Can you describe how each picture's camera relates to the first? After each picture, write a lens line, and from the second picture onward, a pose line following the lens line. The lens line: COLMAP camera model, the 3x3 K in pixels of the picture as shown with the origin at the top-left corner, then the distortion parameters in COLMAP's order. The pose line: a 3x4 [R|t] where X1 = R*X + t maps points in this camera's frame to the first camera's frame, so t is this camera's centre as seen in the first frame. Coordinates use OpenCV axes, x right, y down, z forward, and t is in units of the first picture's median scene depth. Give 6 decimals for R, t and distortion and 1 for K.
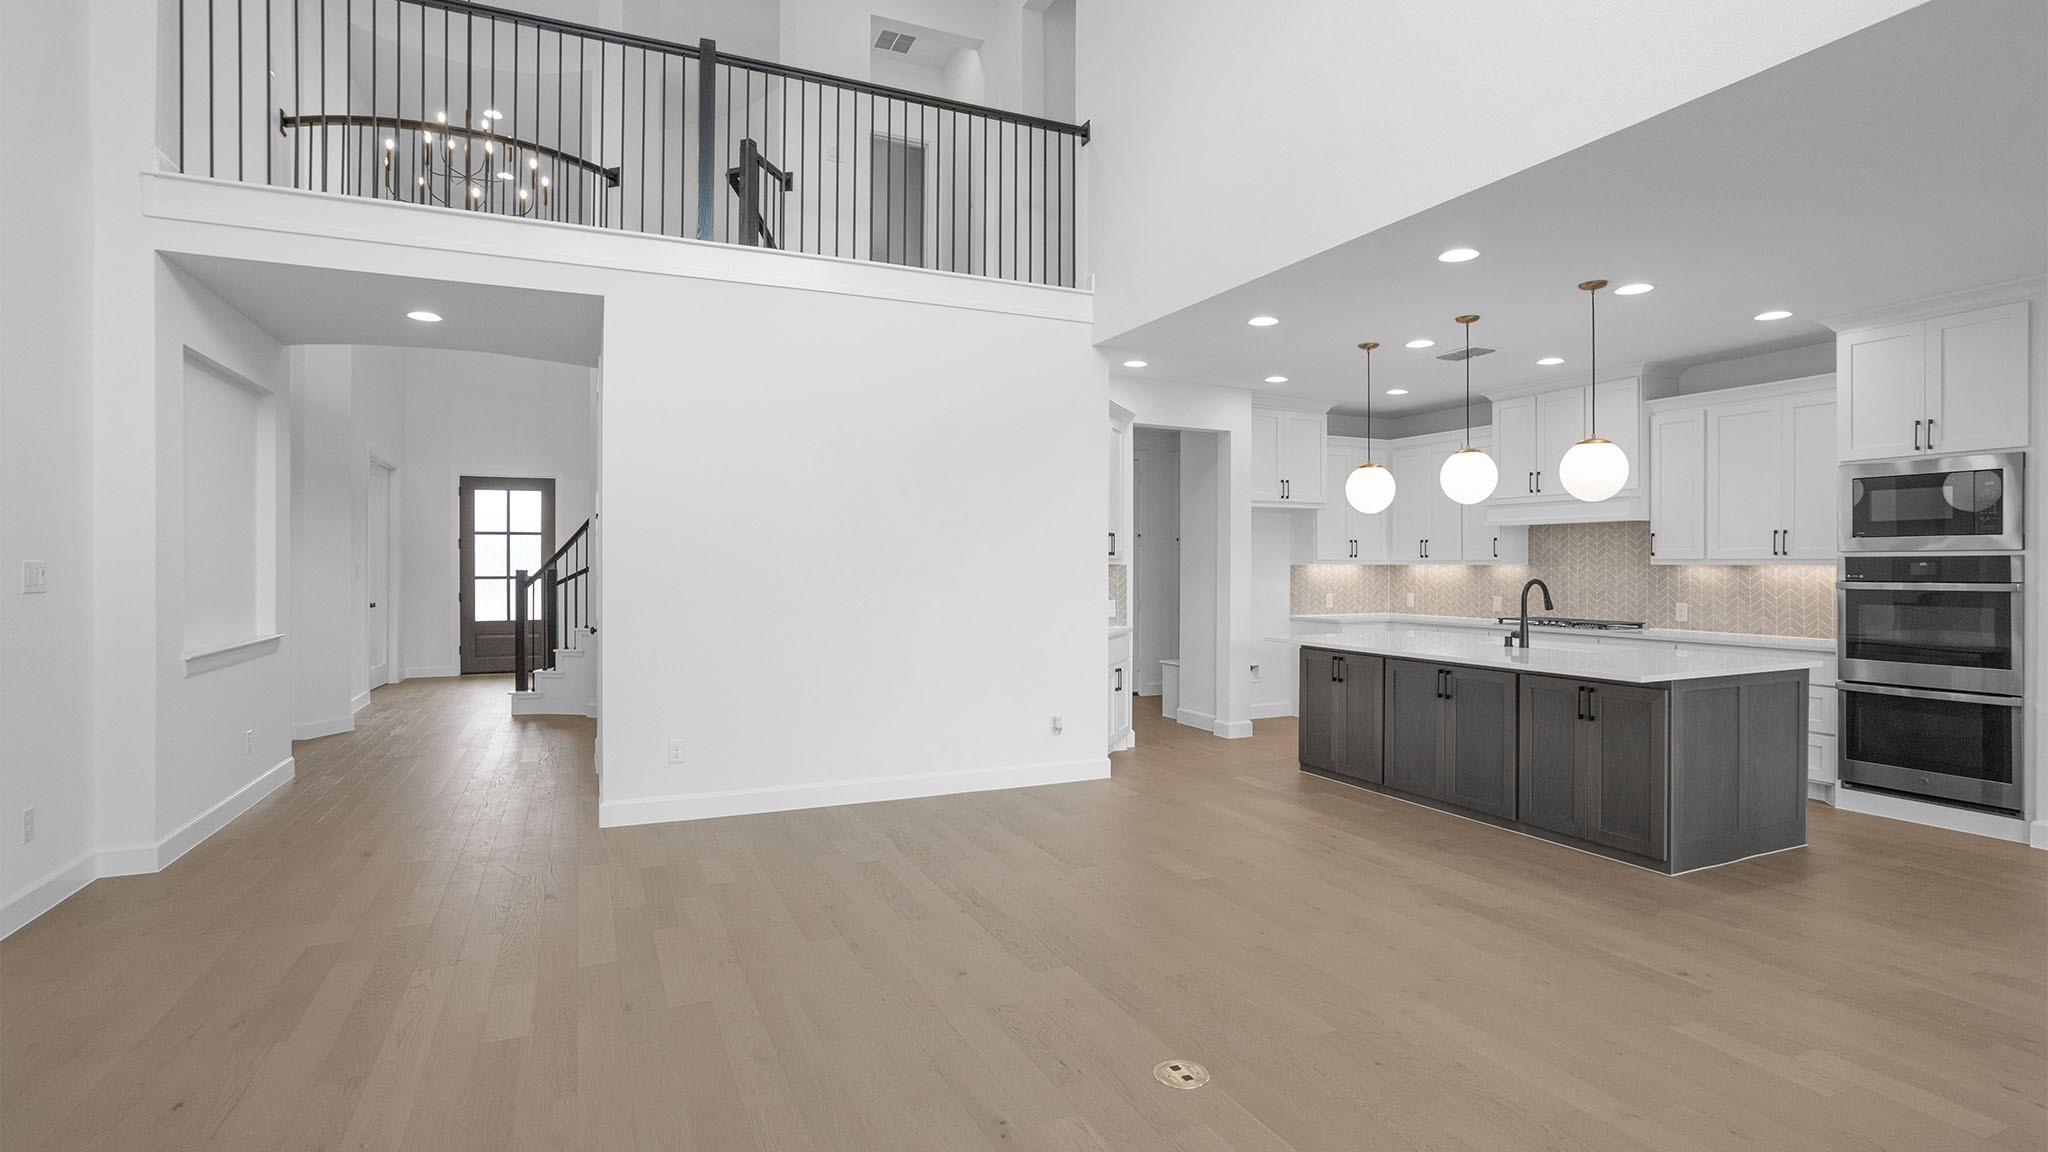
lens RADIAL K [[985.5, 0, 1022.8], [0, 985.5, 564.9], [0, 0, 1]] dist [-0.054416, 0.033634]
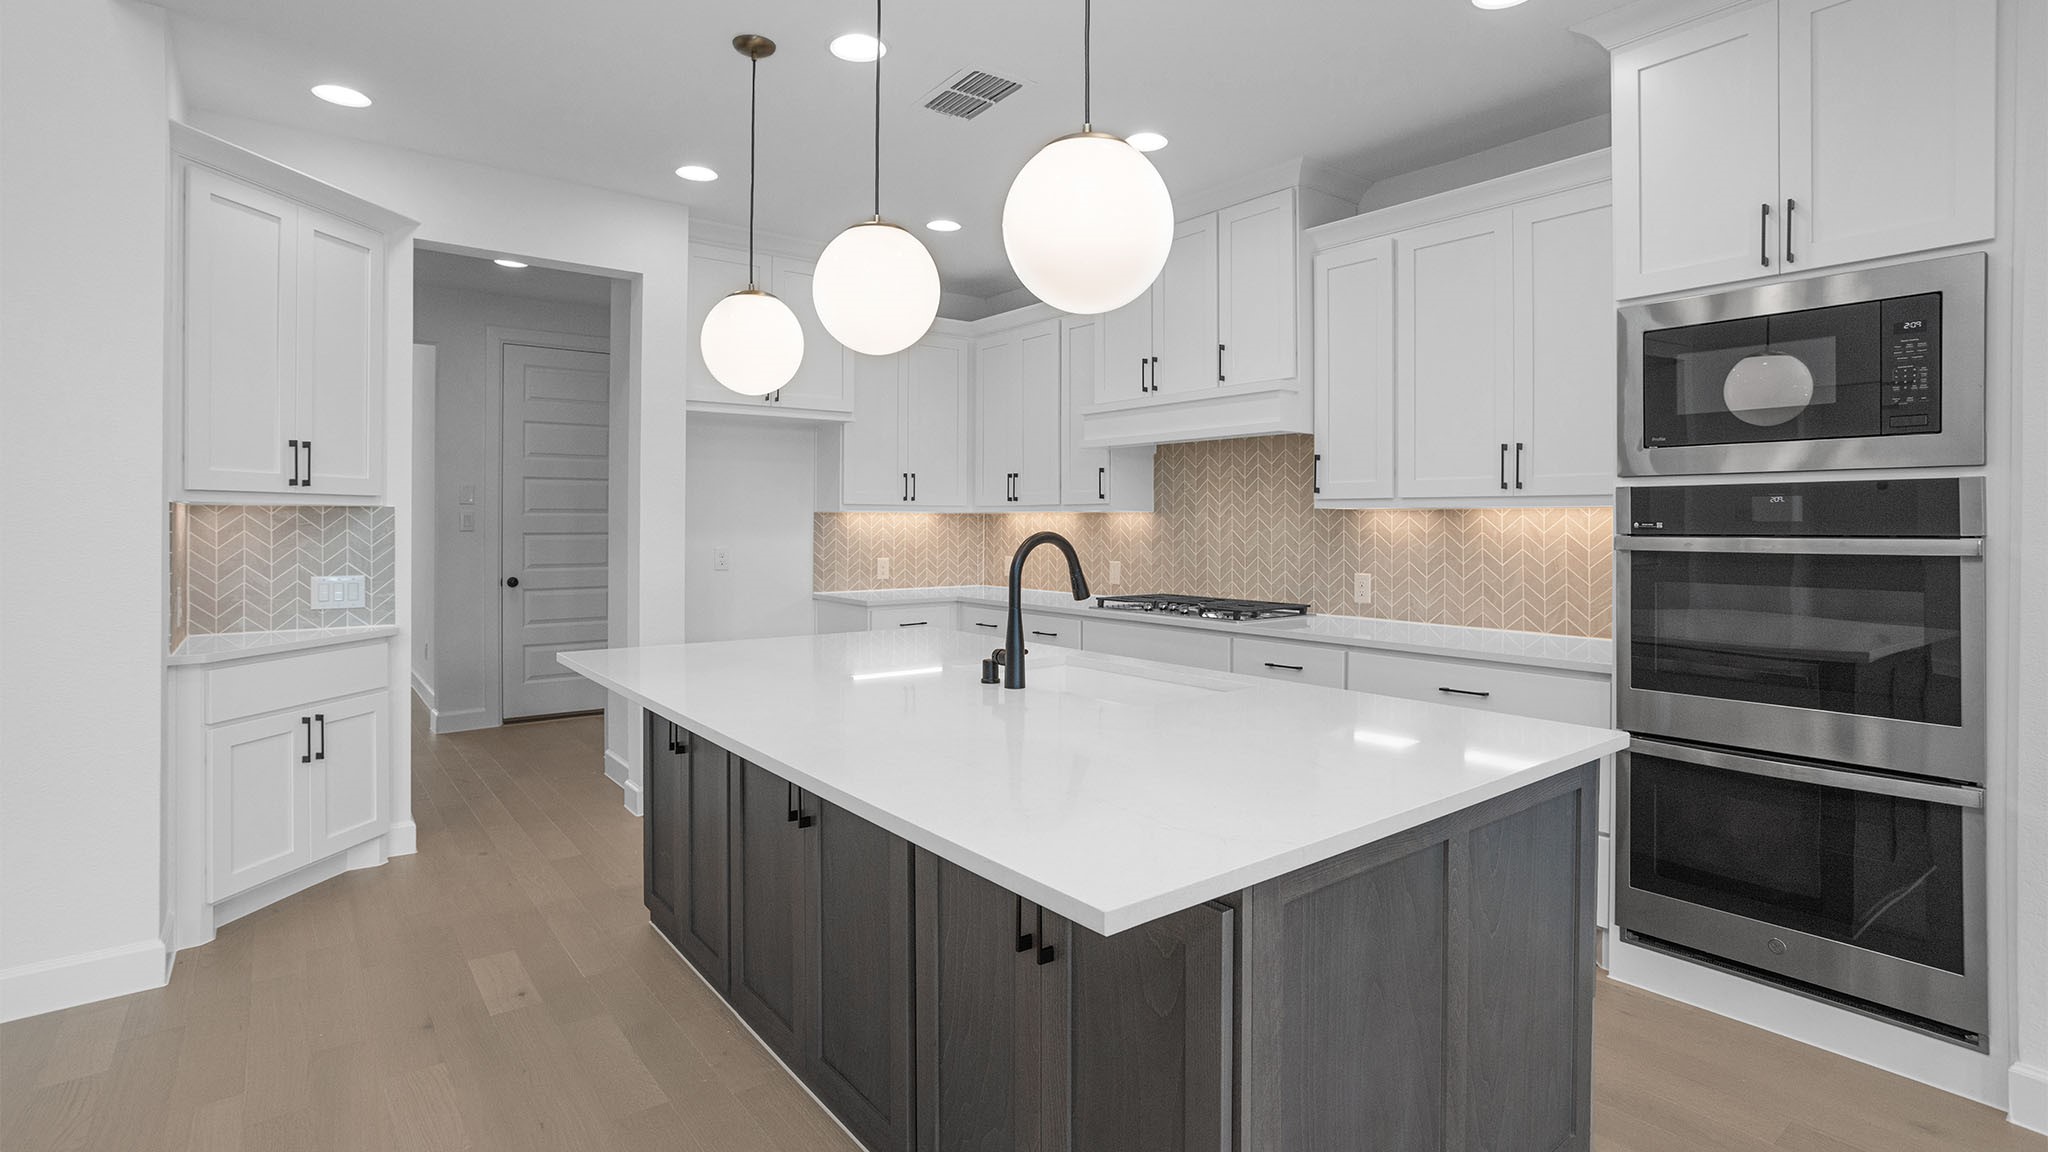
lens RADIAL K [[990.9, 0, 1020.6], [0, 990.9, 521.4], [0, 0, 1]] dist [-0.055700, 0.035536]
pose [[0.973998, 0.001319, 0.226551, 0.369637], [-0.001034, 0.999999, -0.001373, 0.009352], [-0.226552, 0.001102, 0.973998, 0.498523]]
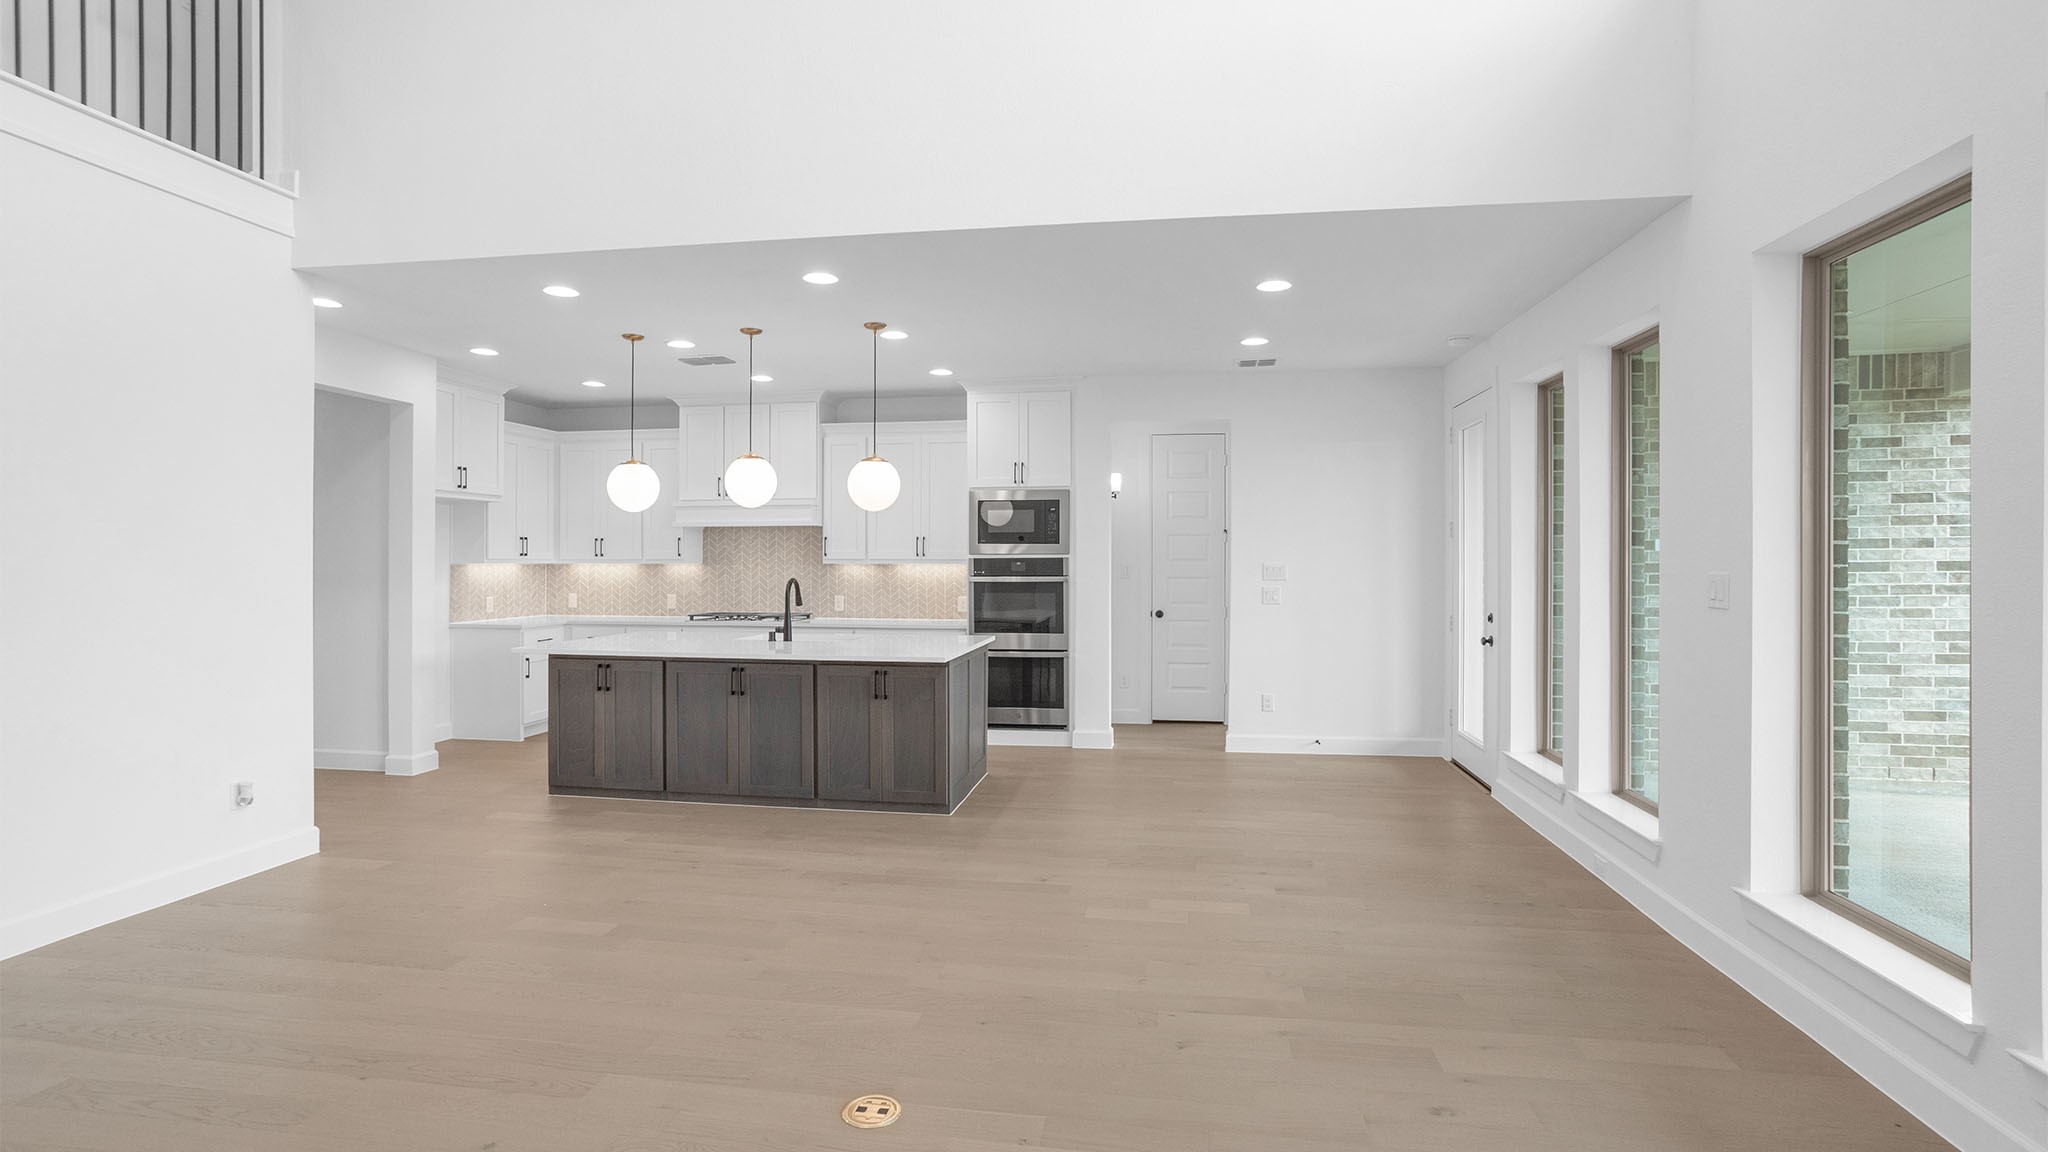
lens RADIAL K [[985.5, 0, 1022.8], [0, 985.5, 564.9], [0, 0, 1]] dist [-0.054416, 0.033634]
pose [[0.555492, -0.005472, 0.831504, -0.226908], [0.001212, 0.999983, 0.005771, -0.005818], [-0.831521, -0.002198, 0.555489, 0.149582]]
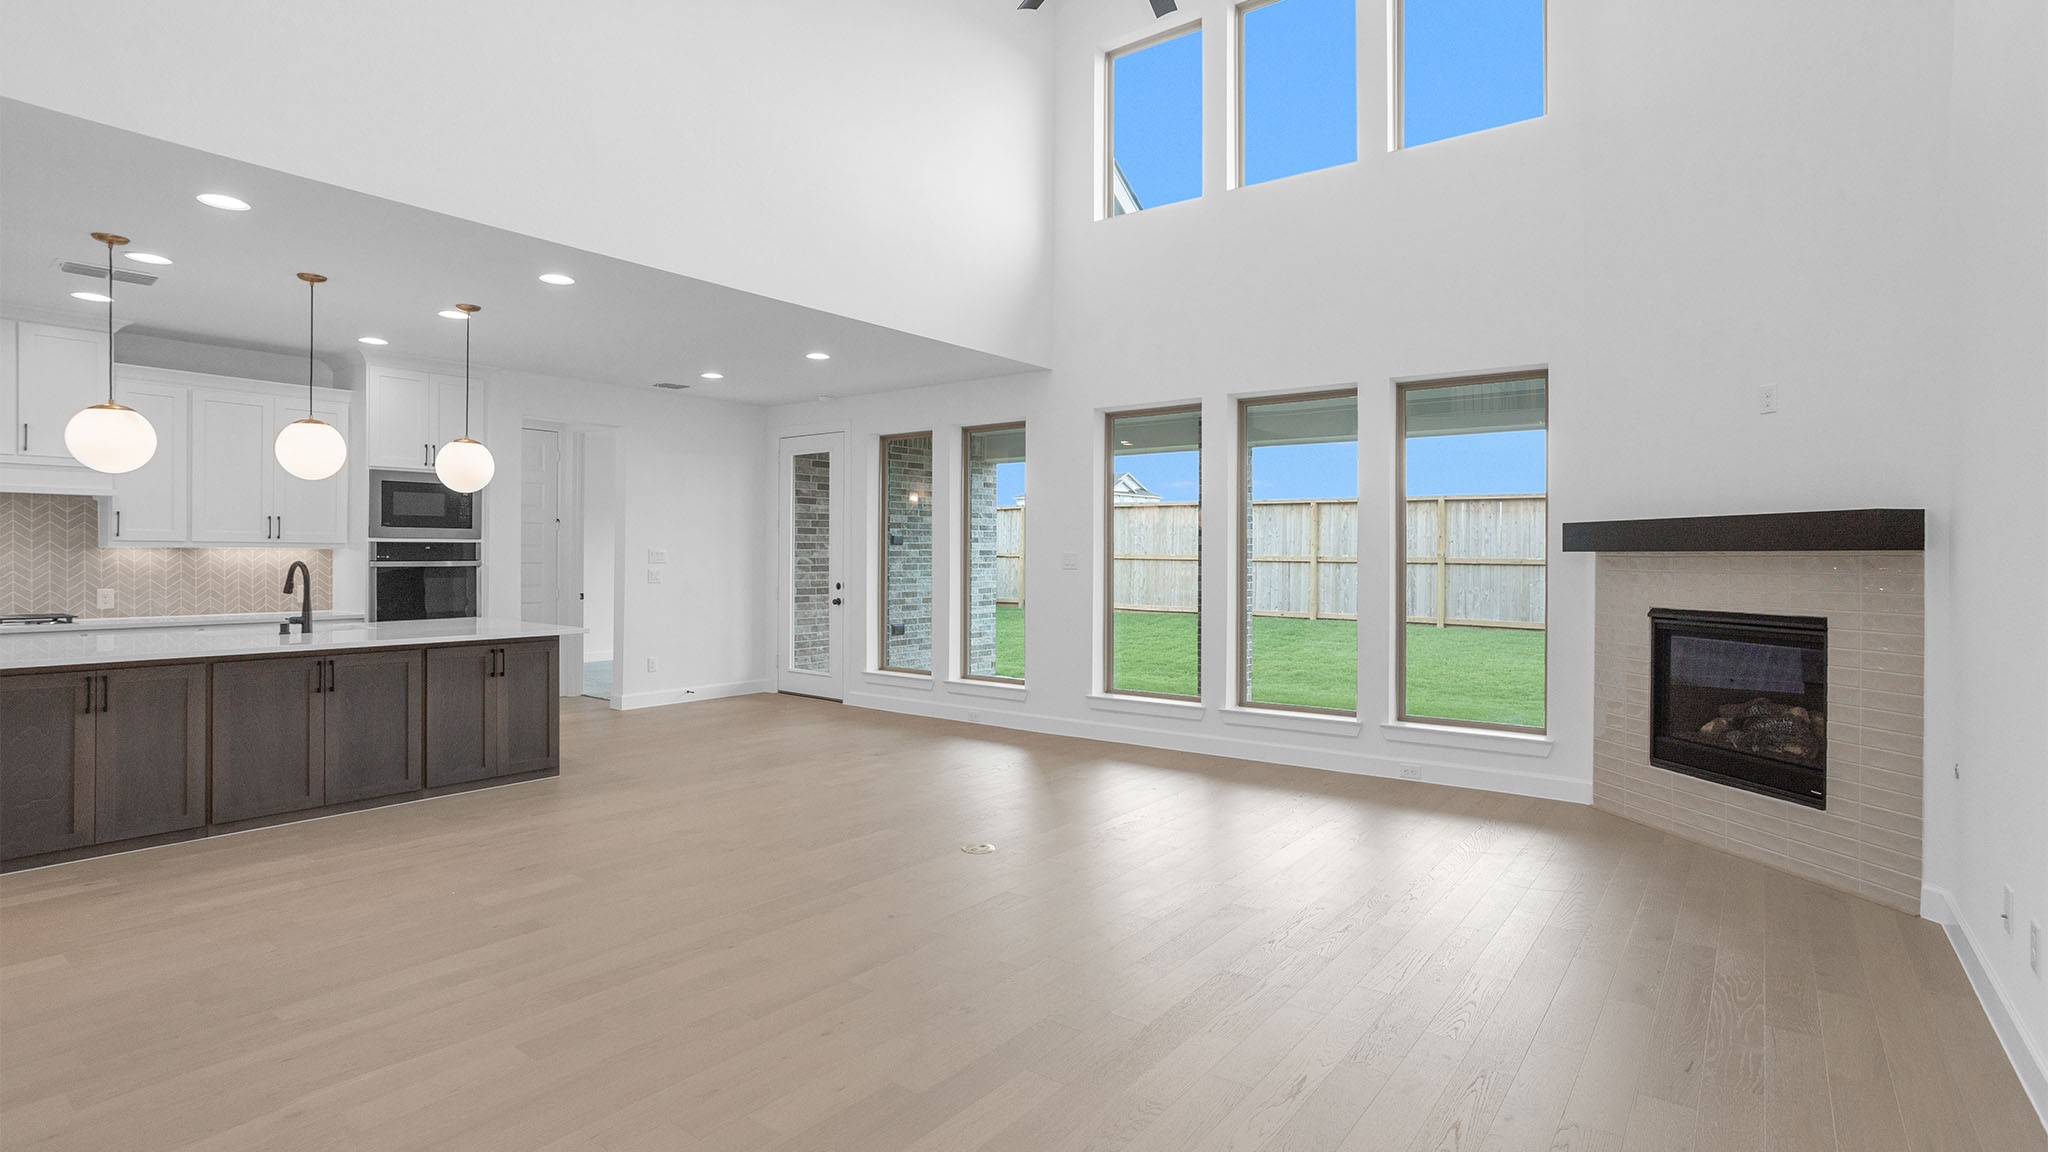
lens RADIAL K [[985.5, 0, 1022.8], [0, 985.5, 564.9], [0, 0, 1]] dist [-0.054416, 0.033634]
pose [[-0.464410, -0.010324, 0.885560, -0.579756], [-0.003181, 0.999945, 0.009989, 0.005858], [-0.885615, 0.001822, -0.464417, 0.727690]]
